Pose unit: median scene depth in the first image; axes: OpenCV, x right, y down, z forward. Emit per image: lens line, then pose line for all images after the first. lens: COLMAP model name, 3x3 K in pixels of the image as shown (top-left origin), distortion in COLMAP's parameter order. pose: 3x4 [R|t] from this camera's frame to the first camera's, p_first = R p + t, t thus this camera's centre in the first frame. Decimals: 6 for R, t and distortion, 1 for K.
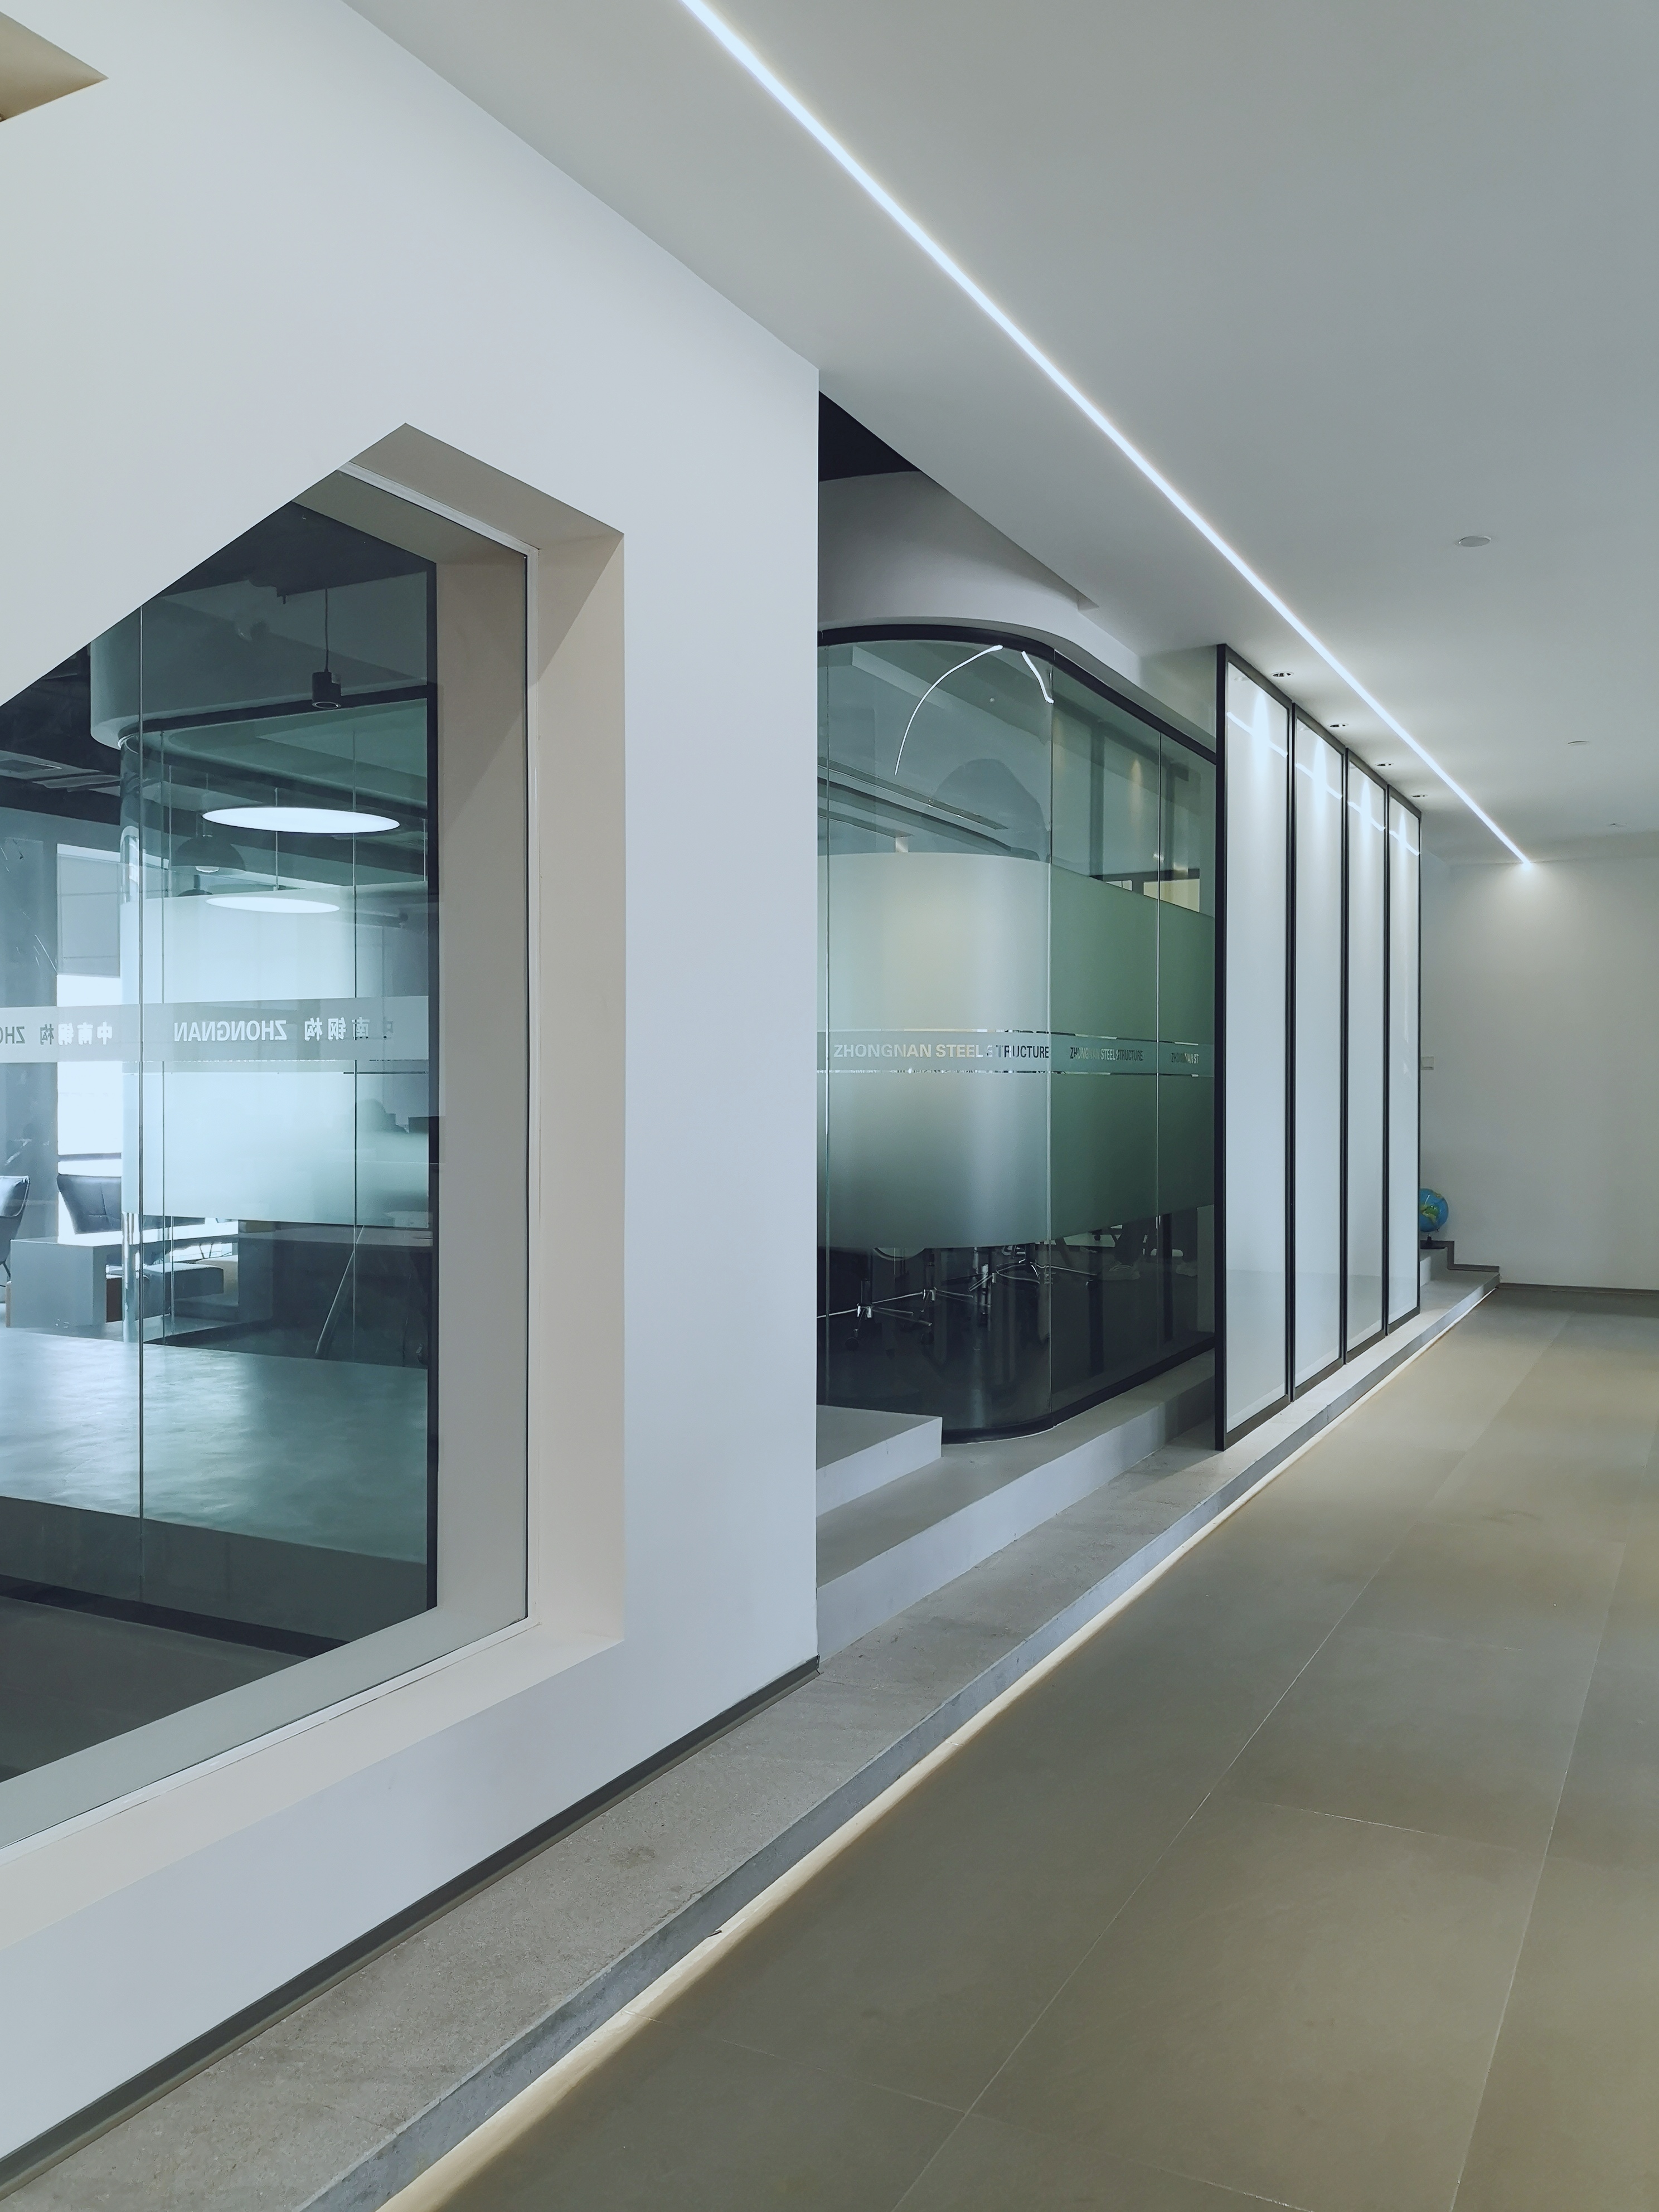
lens RADIAL K [[1755.8, 0, 829.5], [0, 1755.8, 1106.0], [0, 0, 1]] dist [0.047695, -0.056930]
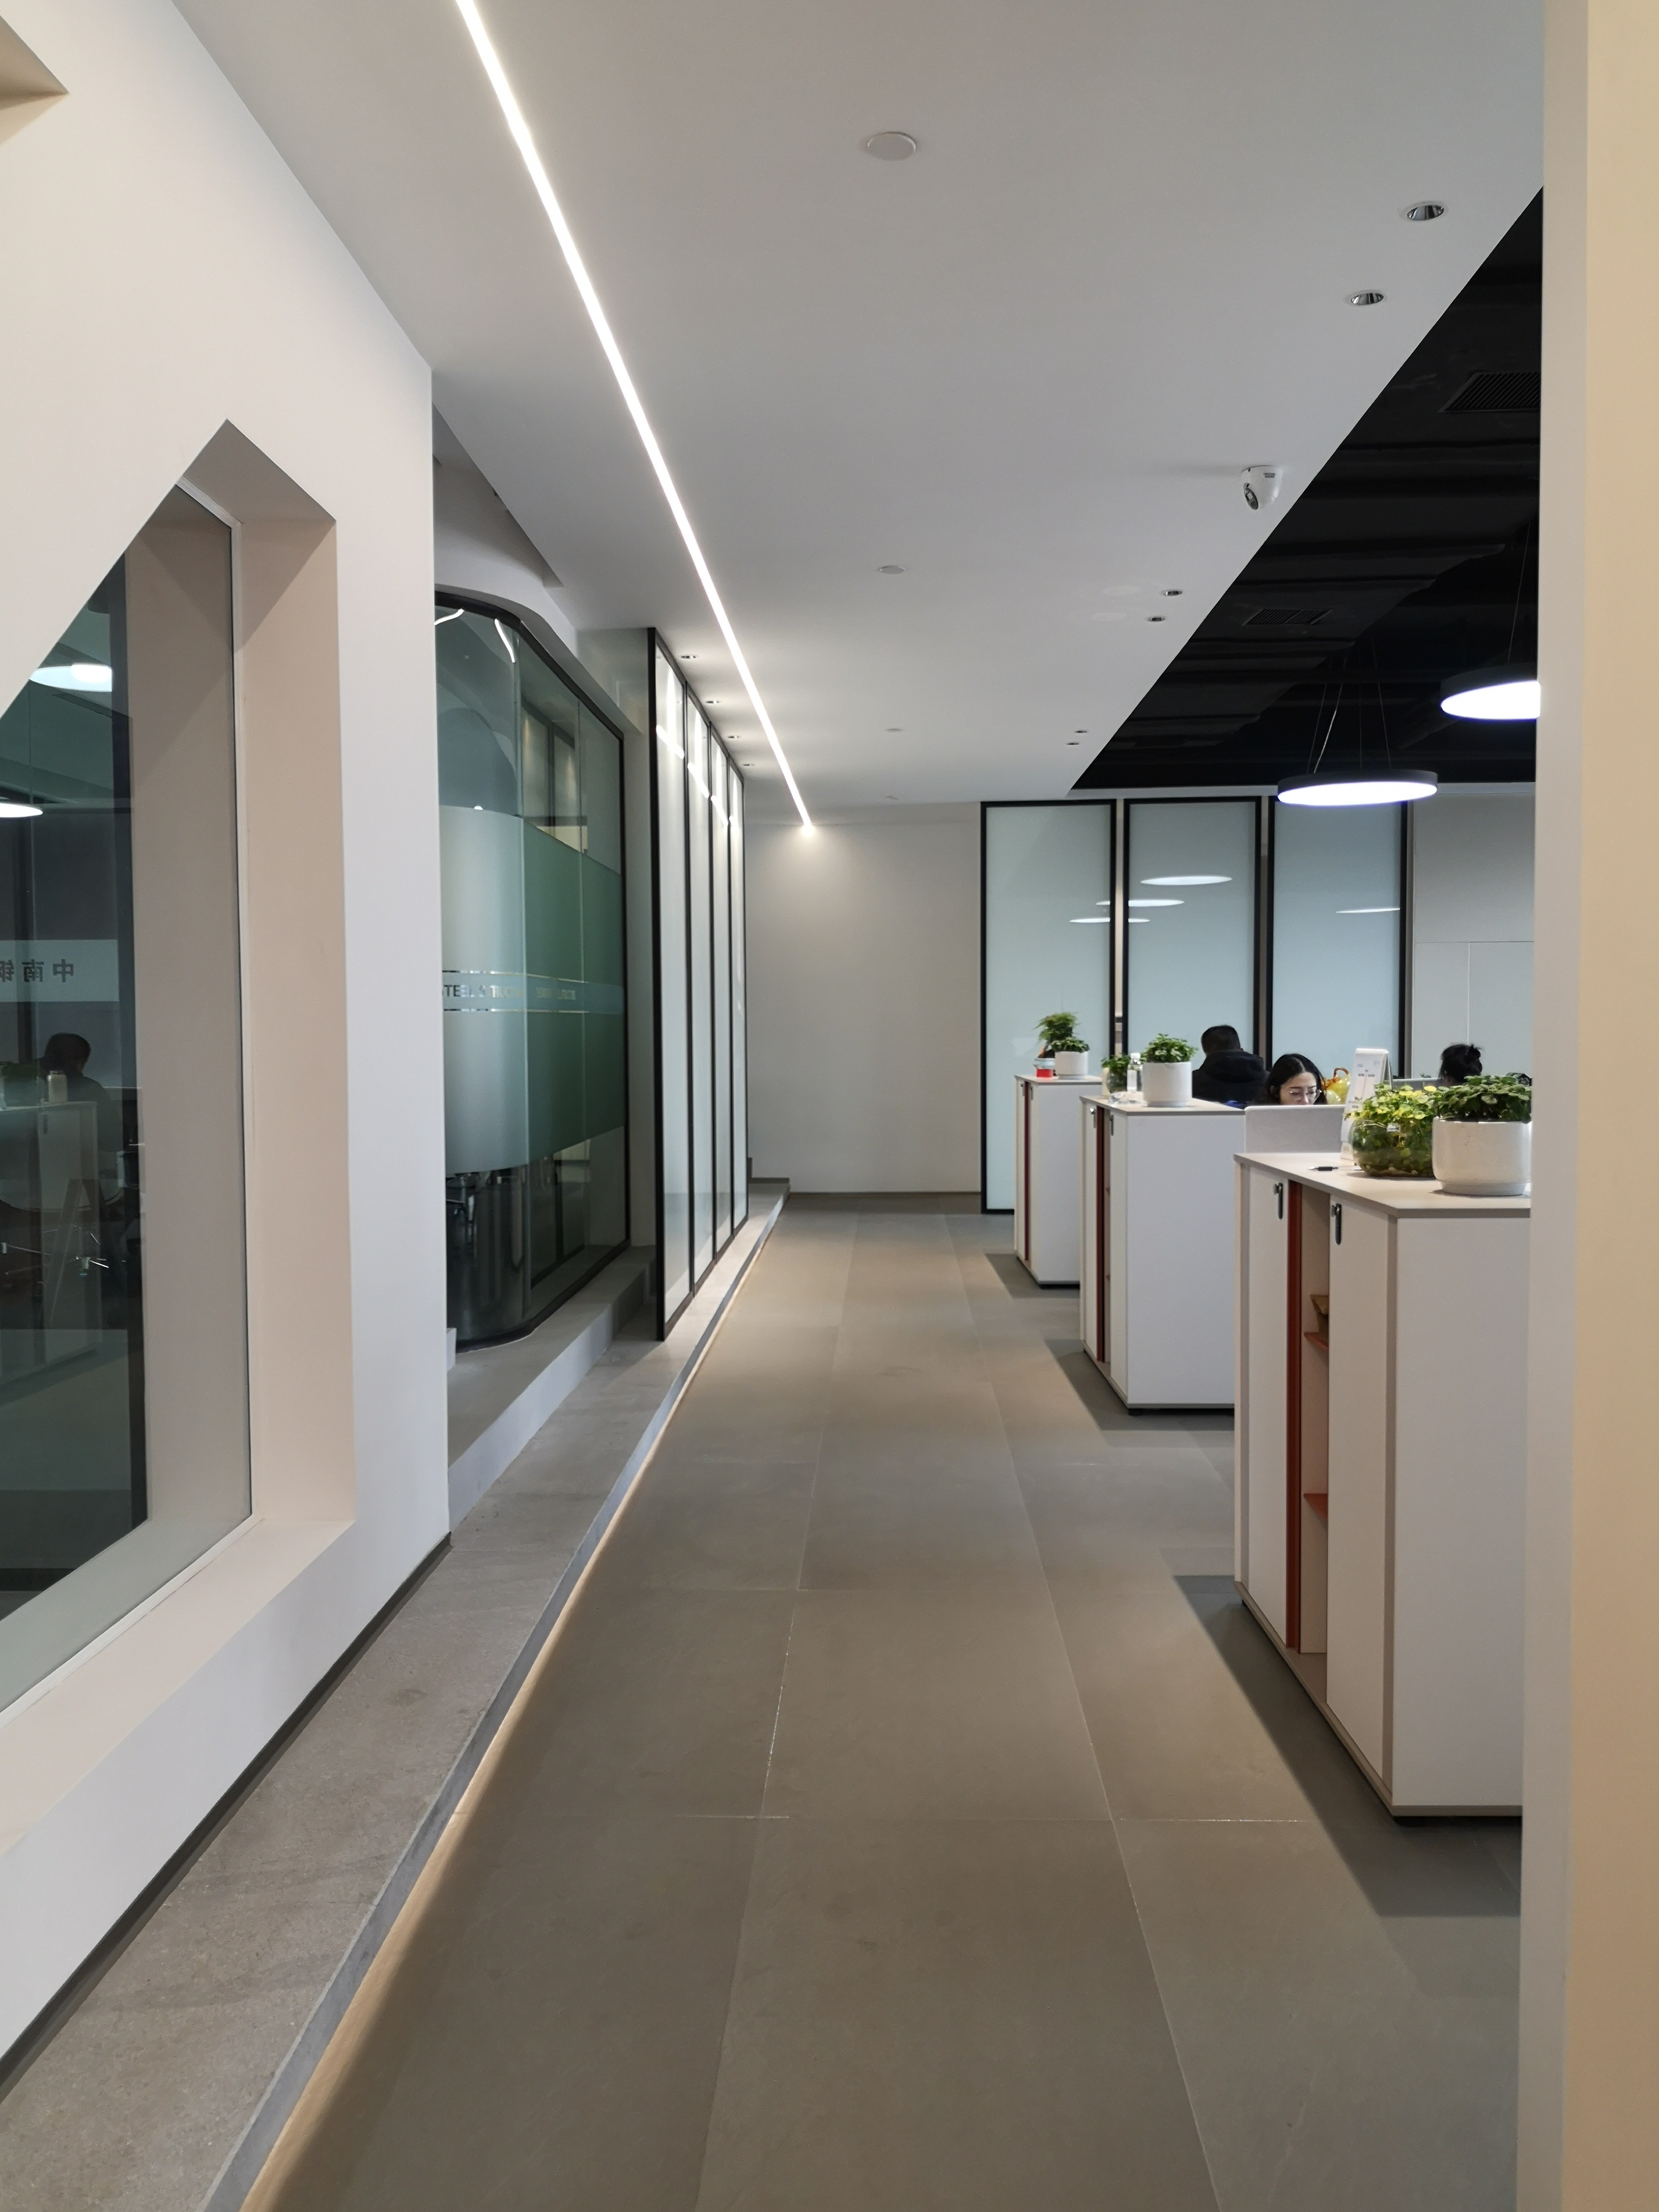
lens RADIAL K [[1755.8, 0, 829.5], [0, 1755.8, 1106.0], [0, 0, 1]] dist [0.047695, -0.056930]
pose [[0.900944, -0.023468, 0.433301, -0.204313], [0.006777, 0.999176, 0.040025, -0.002301], [-0.433883, -0.033124, 0.900360, -0.082756]]
